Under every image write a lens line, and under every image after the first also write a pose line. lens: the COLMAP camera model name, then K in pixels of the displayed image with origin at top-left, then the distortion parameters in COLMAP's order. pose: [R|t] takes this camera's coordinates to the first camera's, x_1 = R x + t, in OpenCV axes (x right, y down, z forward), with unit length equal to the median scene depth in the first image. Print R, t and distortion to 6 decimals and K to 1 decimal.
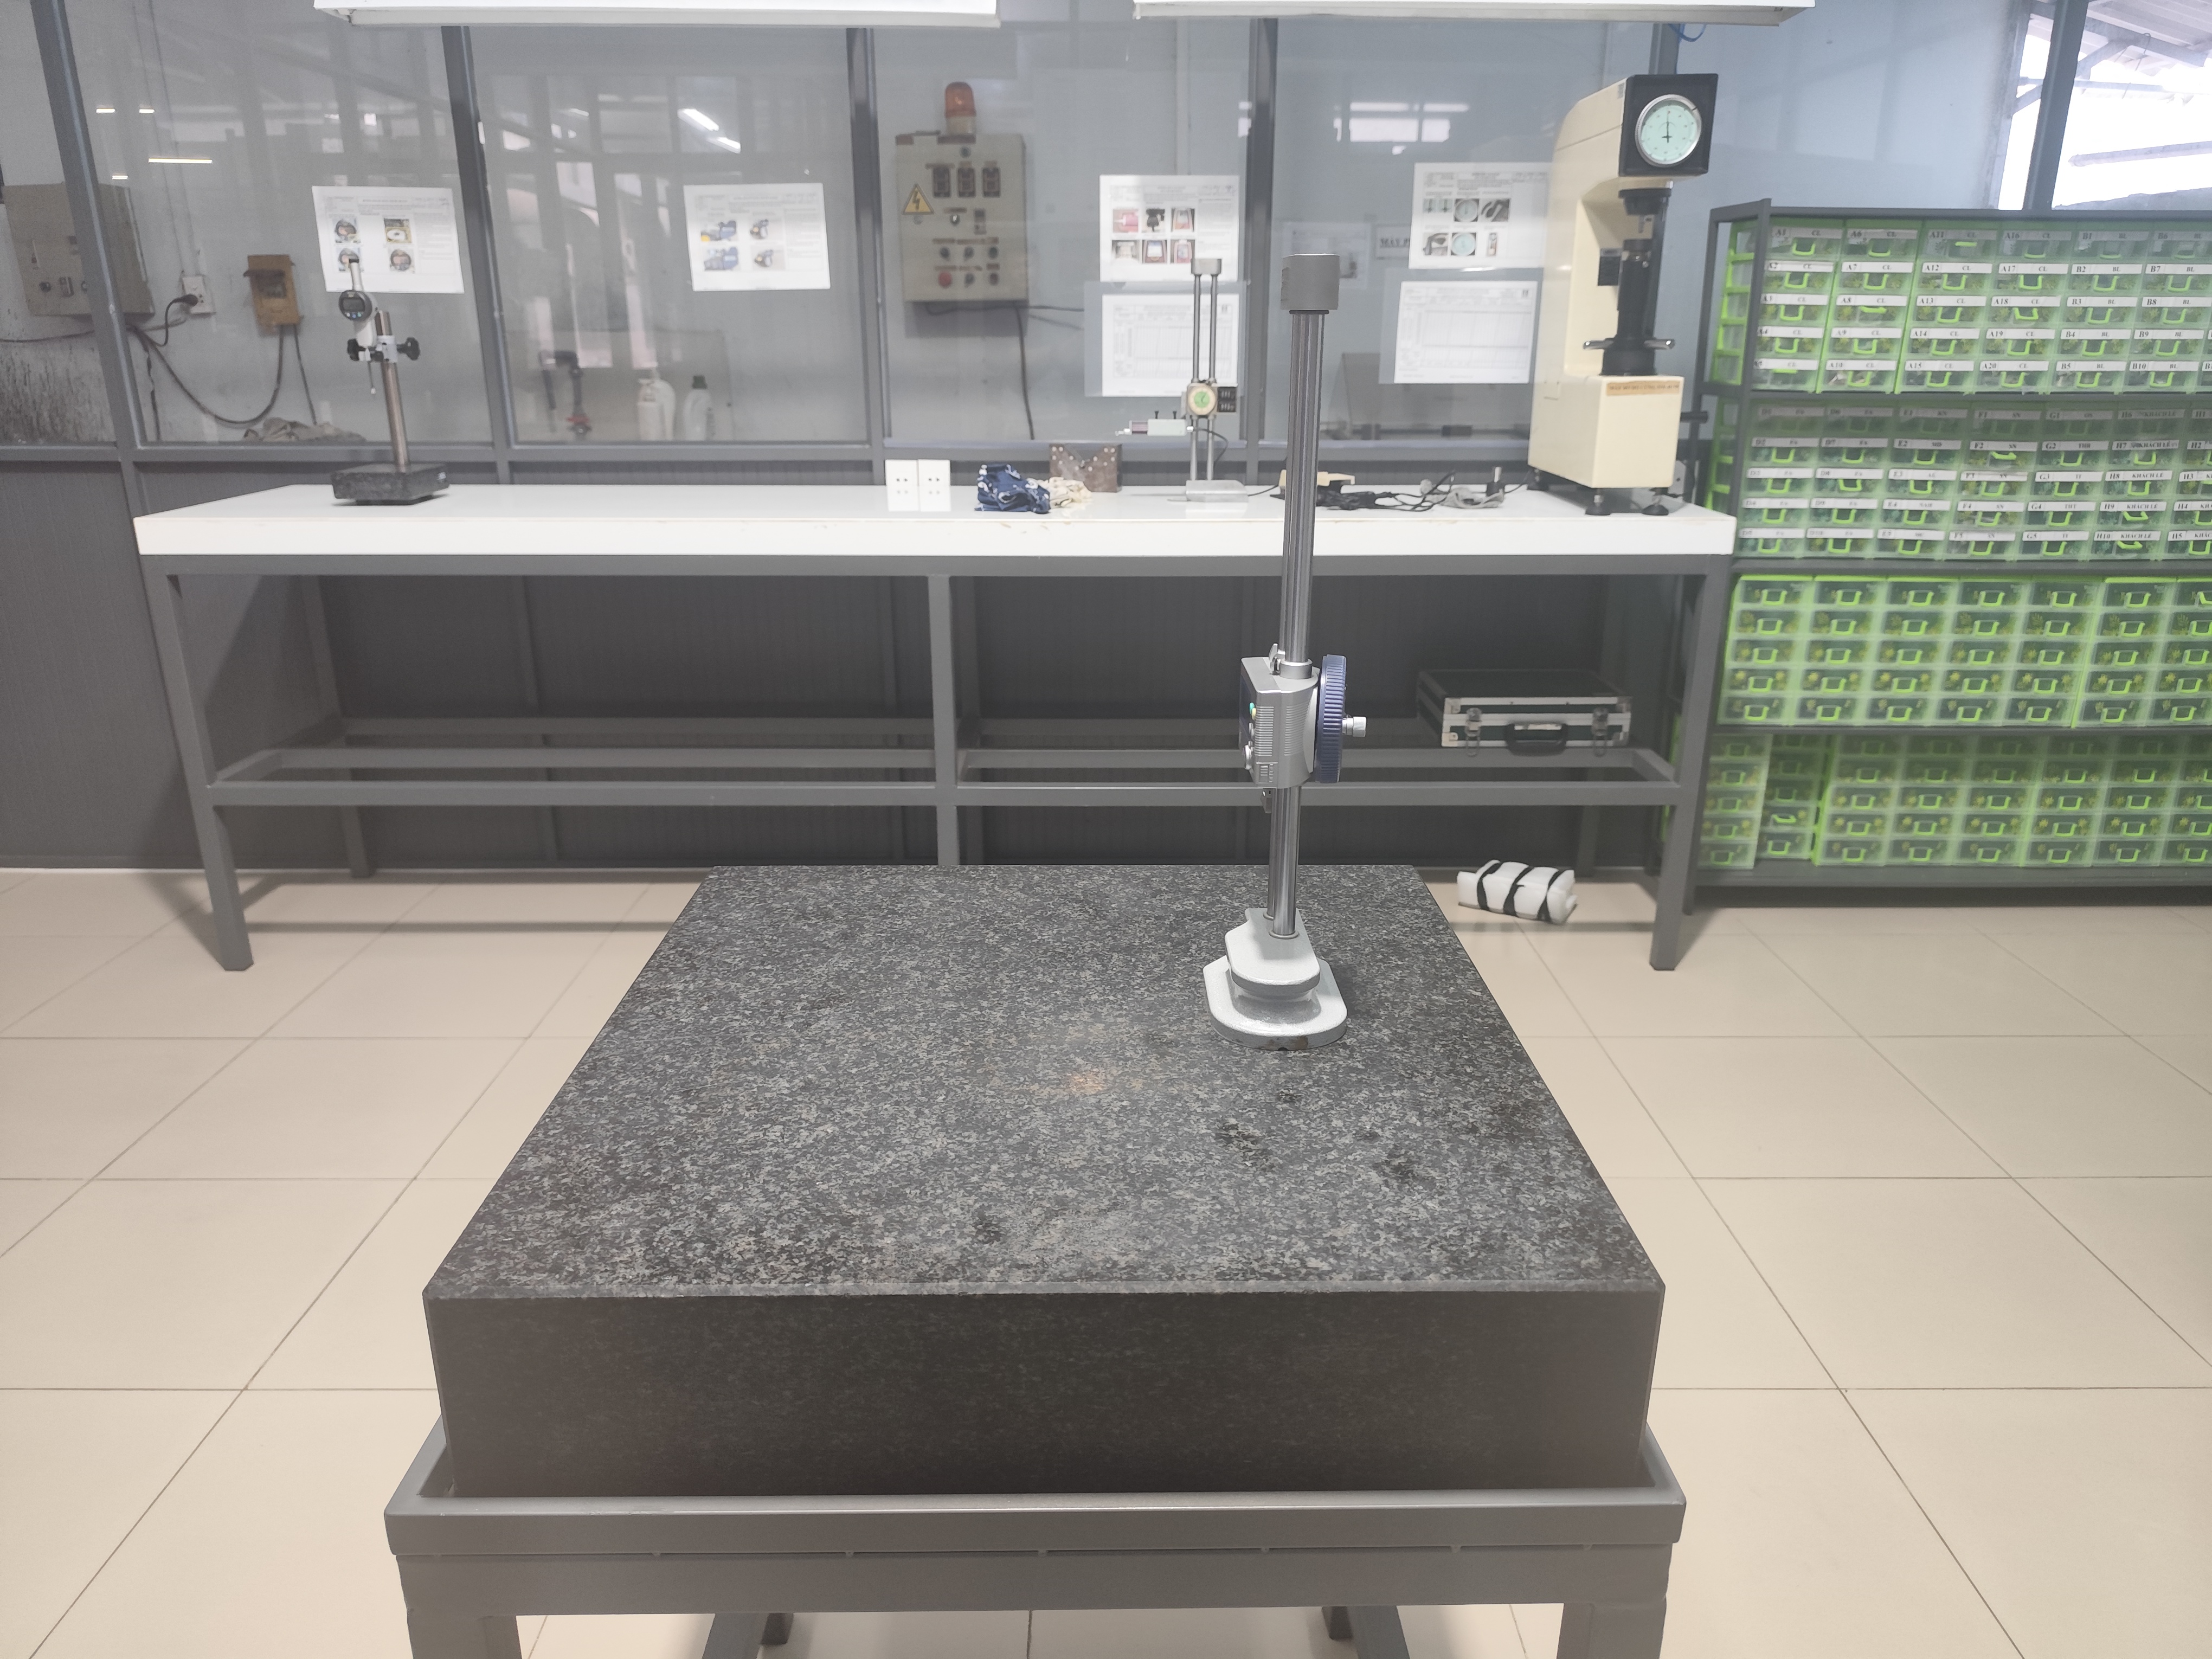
lens RADIAL K [[1631.2, 0, 1092.6], [0, 1631.2, 896.2], [0, 0, 1]] dist [0.026544, -0.027845]
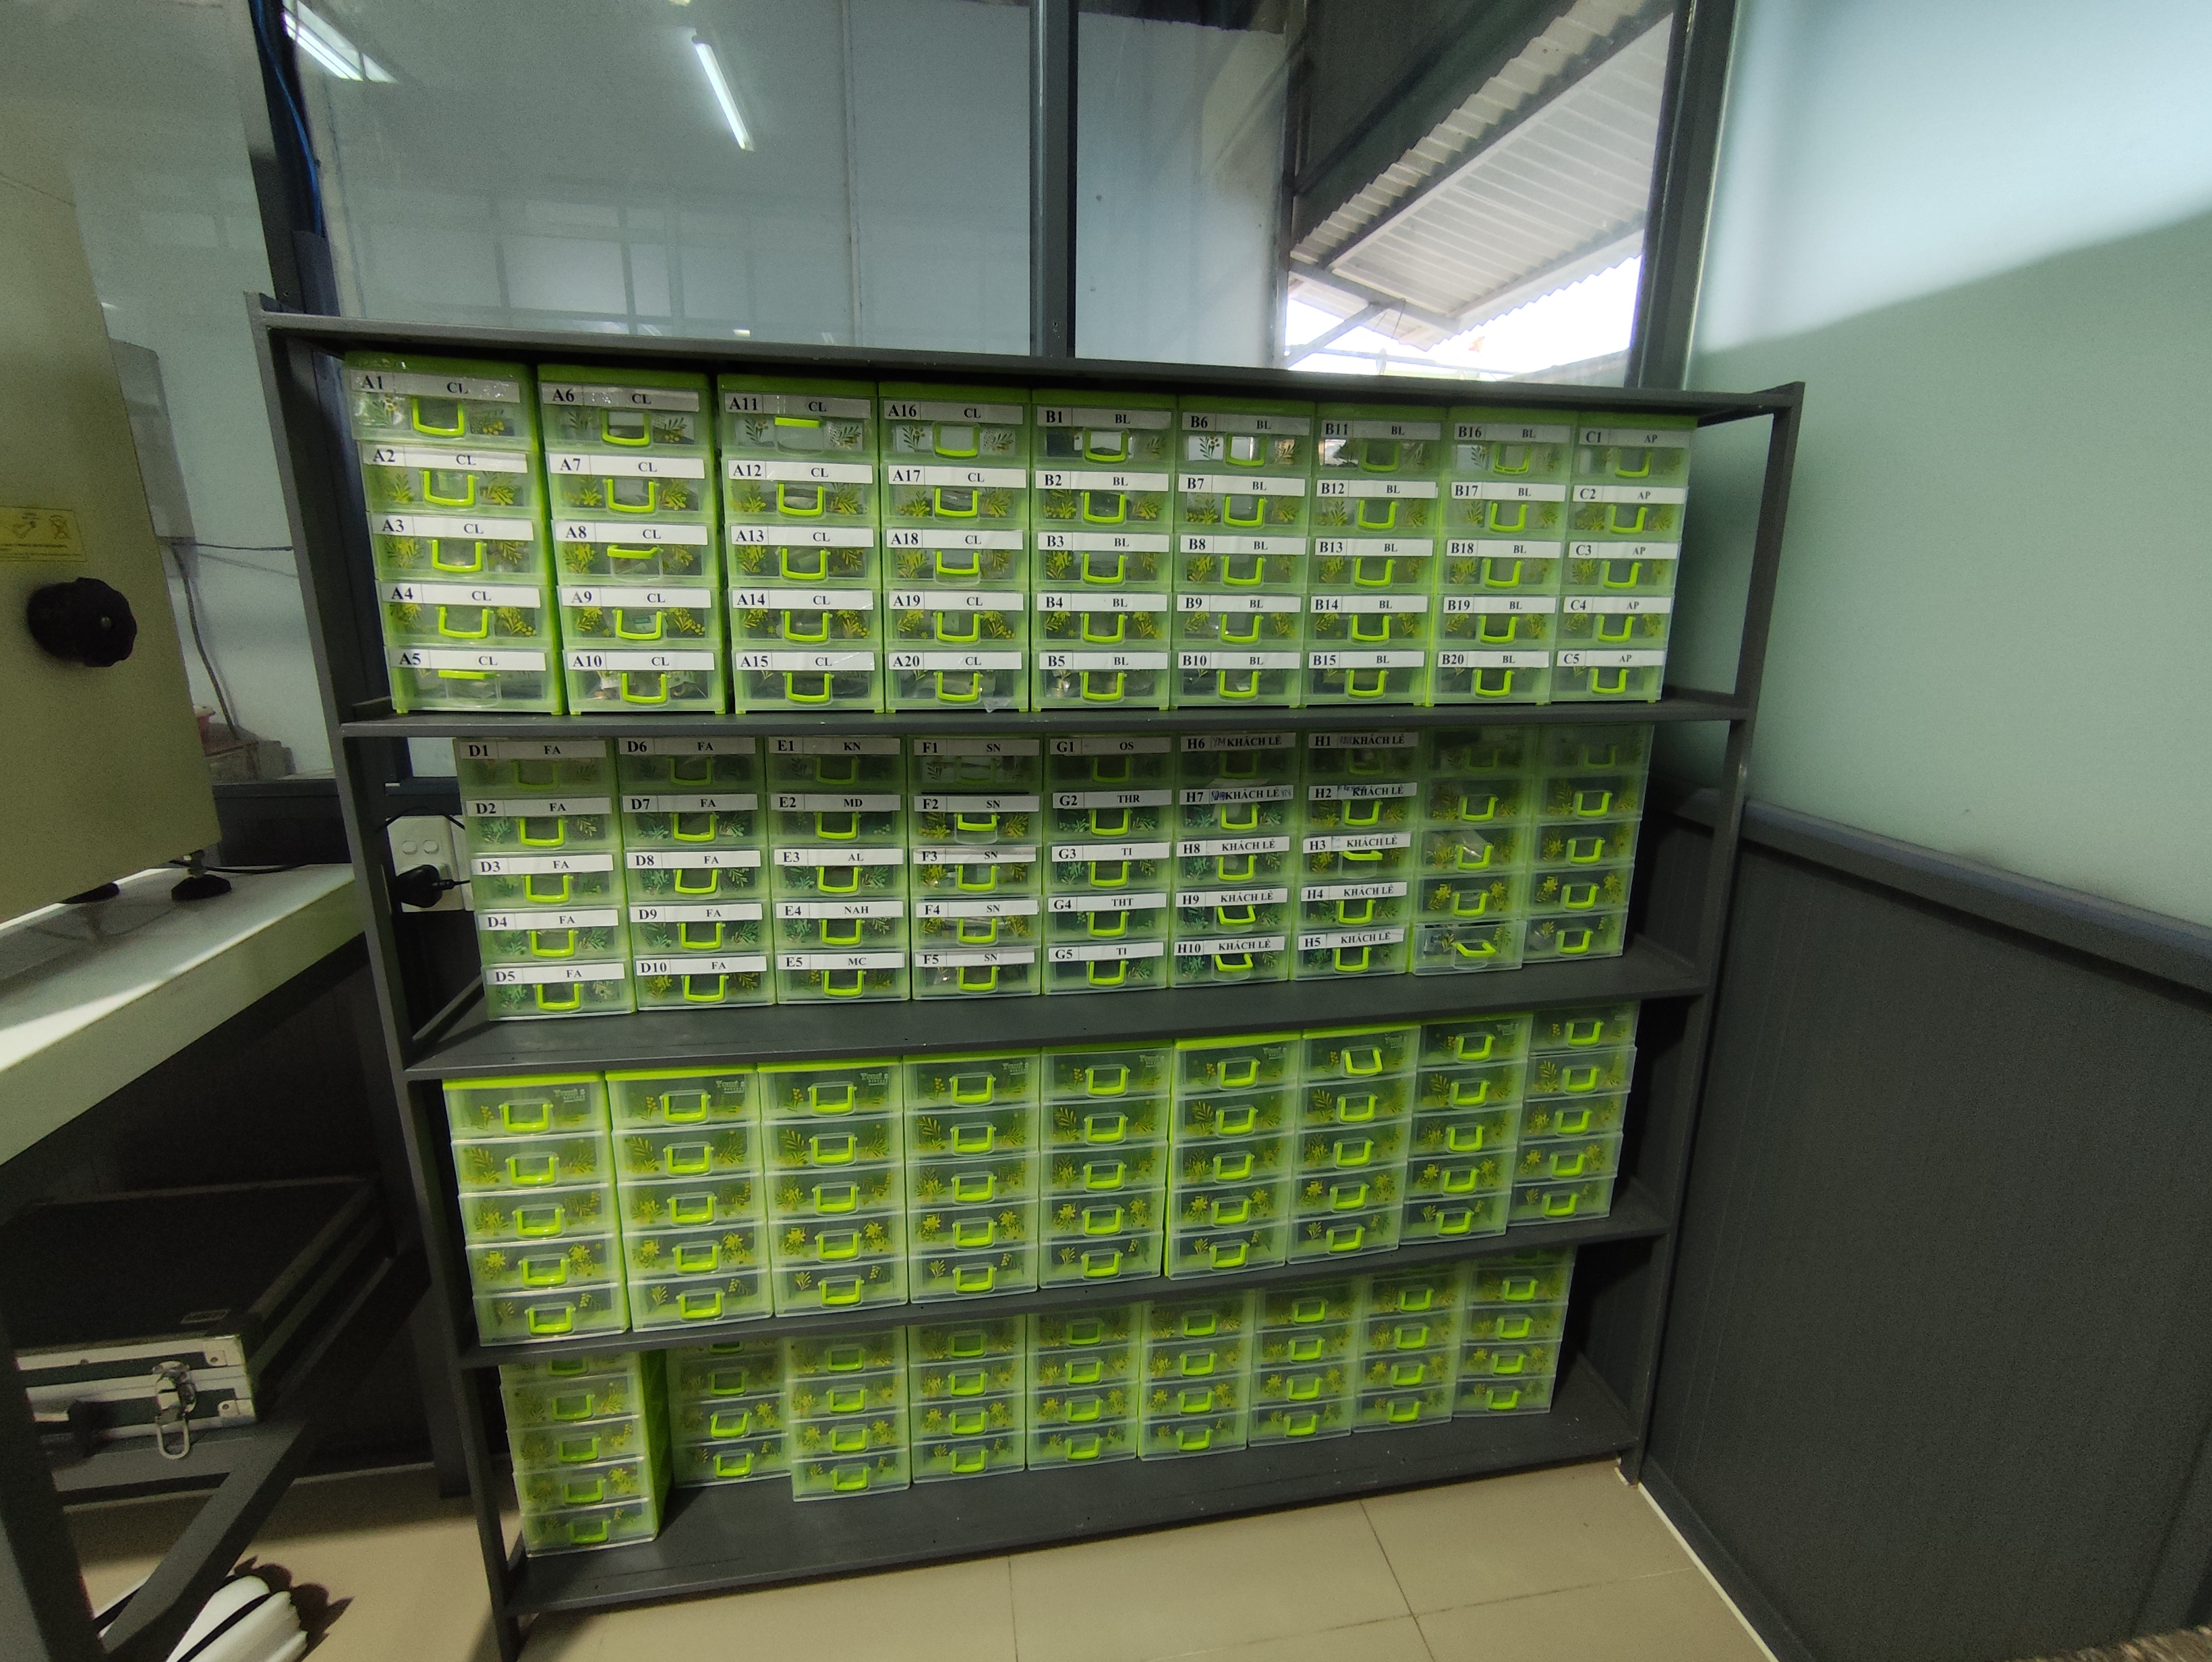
lens RADIAL K [[1020.9, 0, 1126.6], [0, 1020.9, 849.8], [0, 0, 1]] dist [-0.019485, 0.011810]
pose [[0.987610, -0.030487, 0.153941, 0.544264], [0.042398, 0.996305, -0.074695, -0.229260], [-0.151095, 0.080296, 0.985253, 0.656128]]
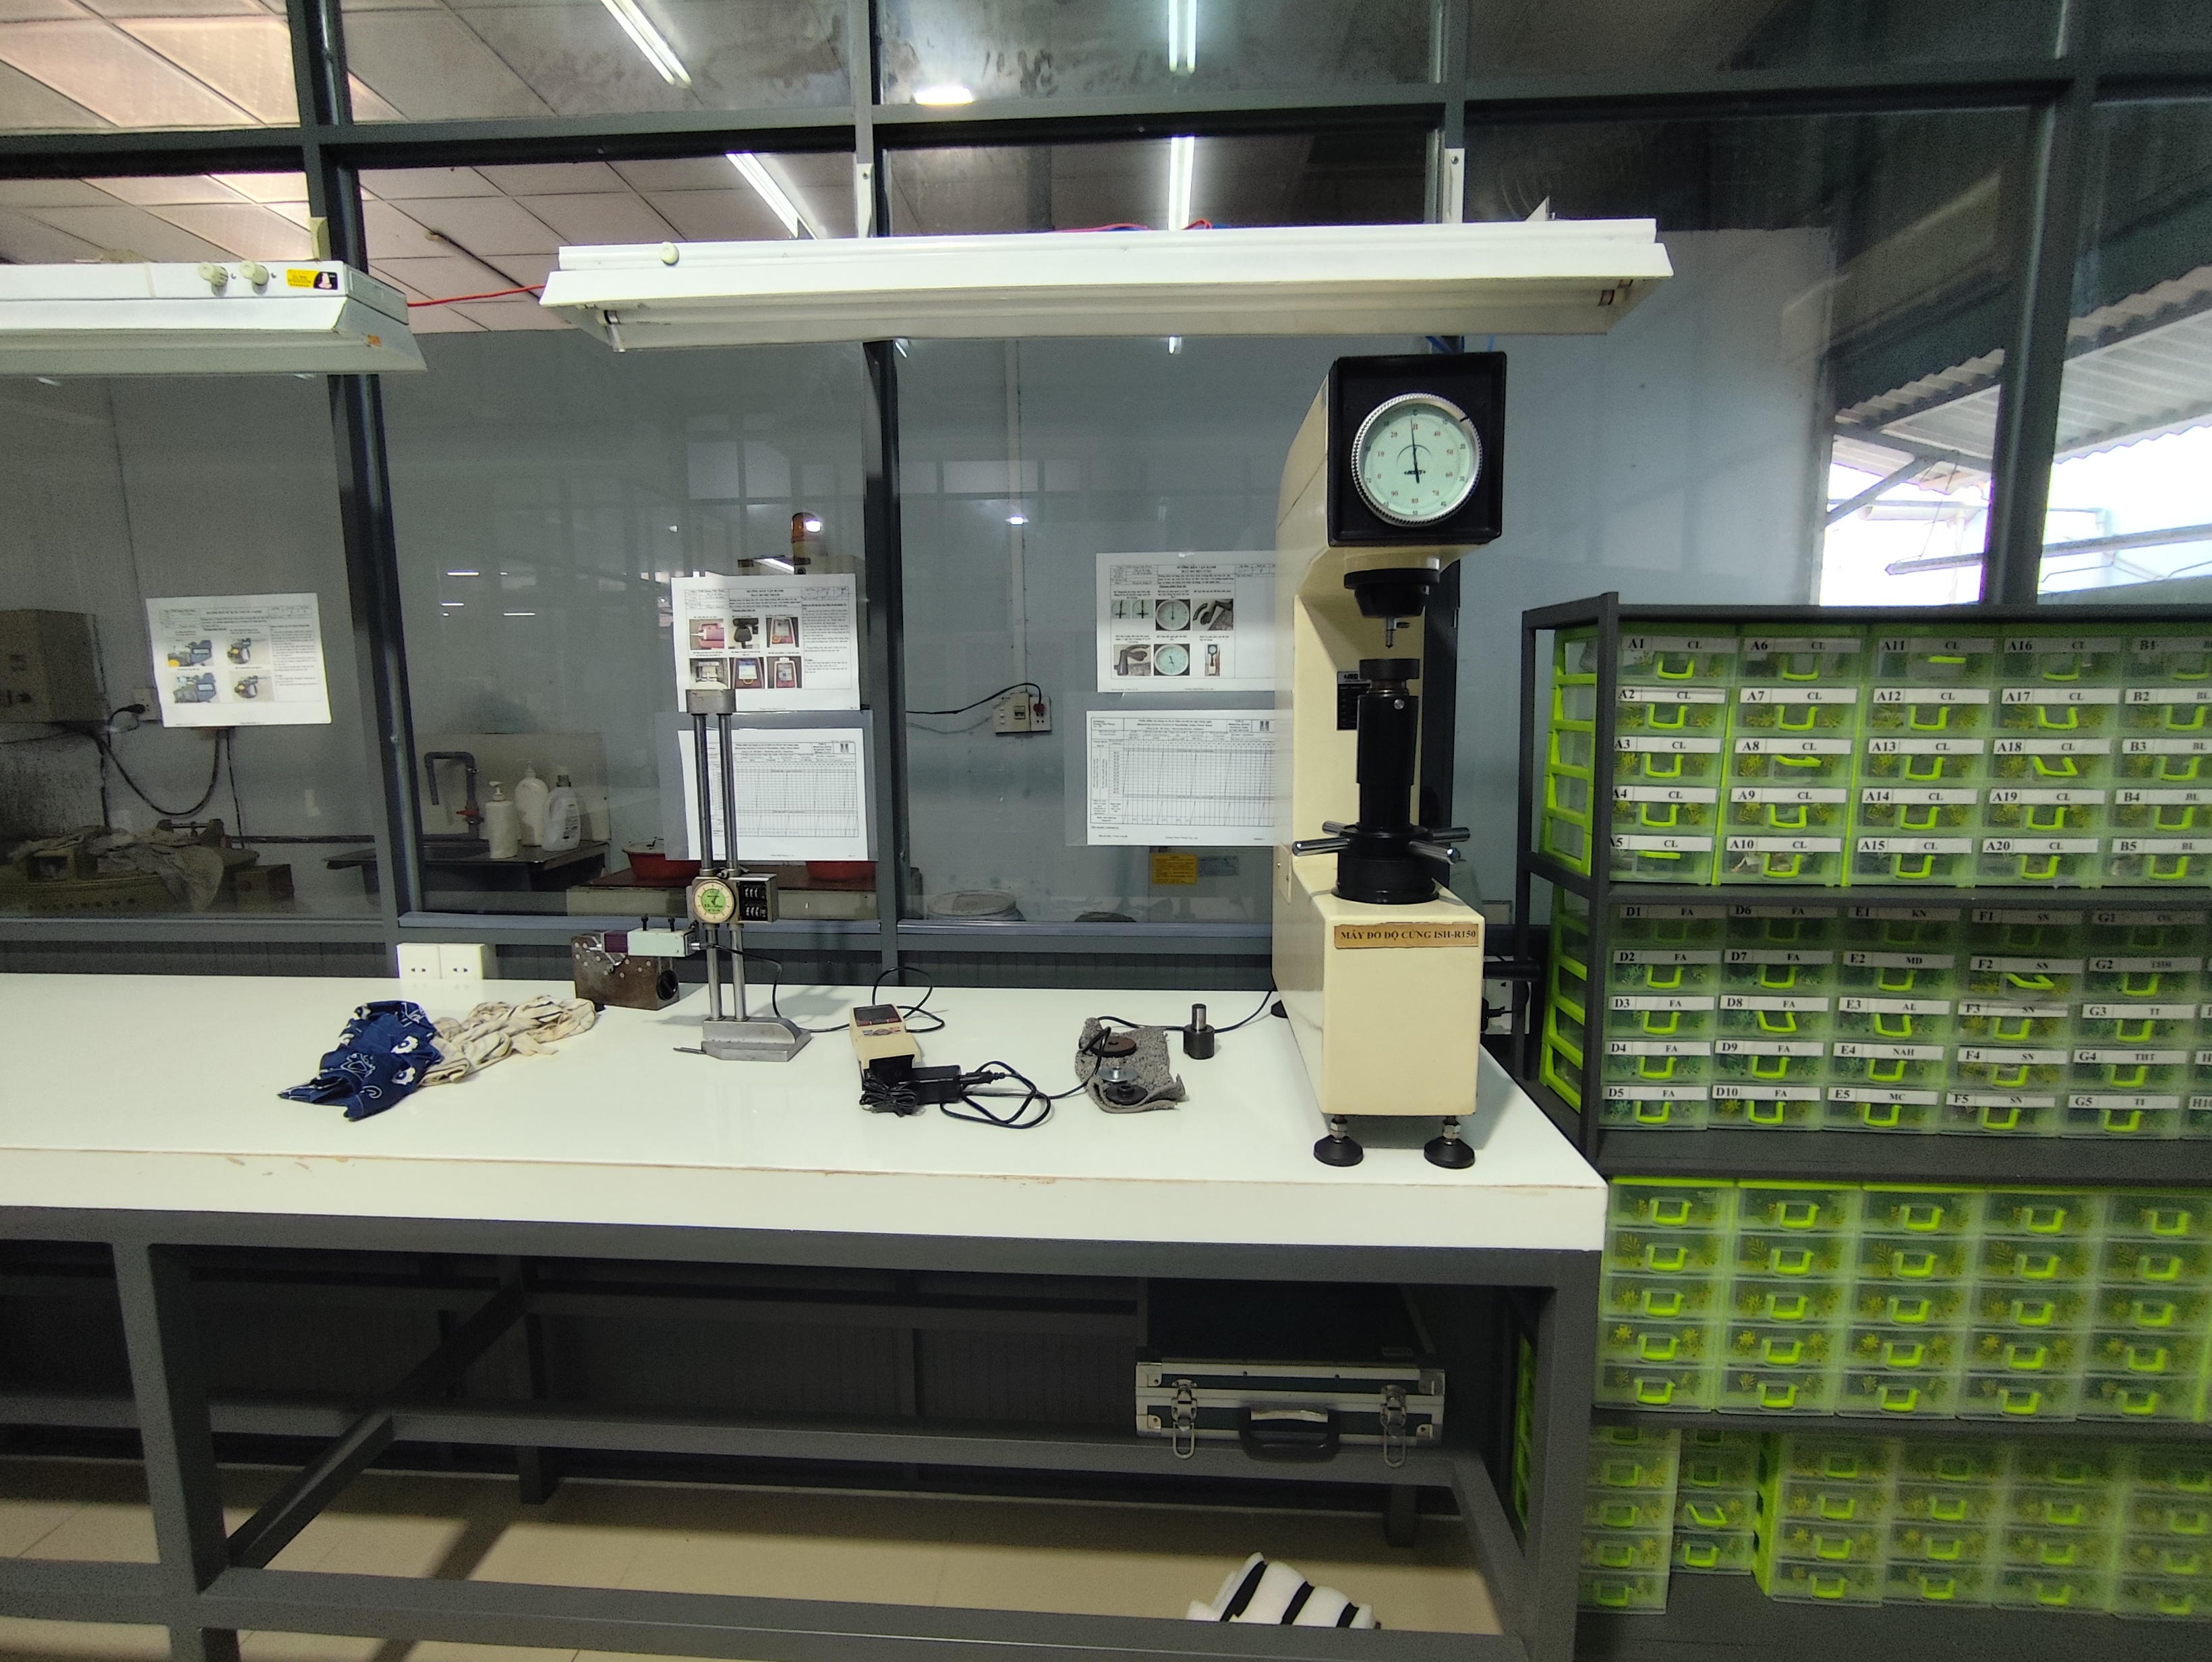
lens RADIAL K [[1020.9, 0, 1109.1], [0, 1020.9, 833.8], [0, 0, 1]] dist [-0.019485, 0.011810]
pose [[0.998321, 0.001157, -0.057920, 0.227485], [-0.012306, 0.981217, -0.192516, -0.241738], [0.056609, 0.192905, 0.979583, 0.587323]]
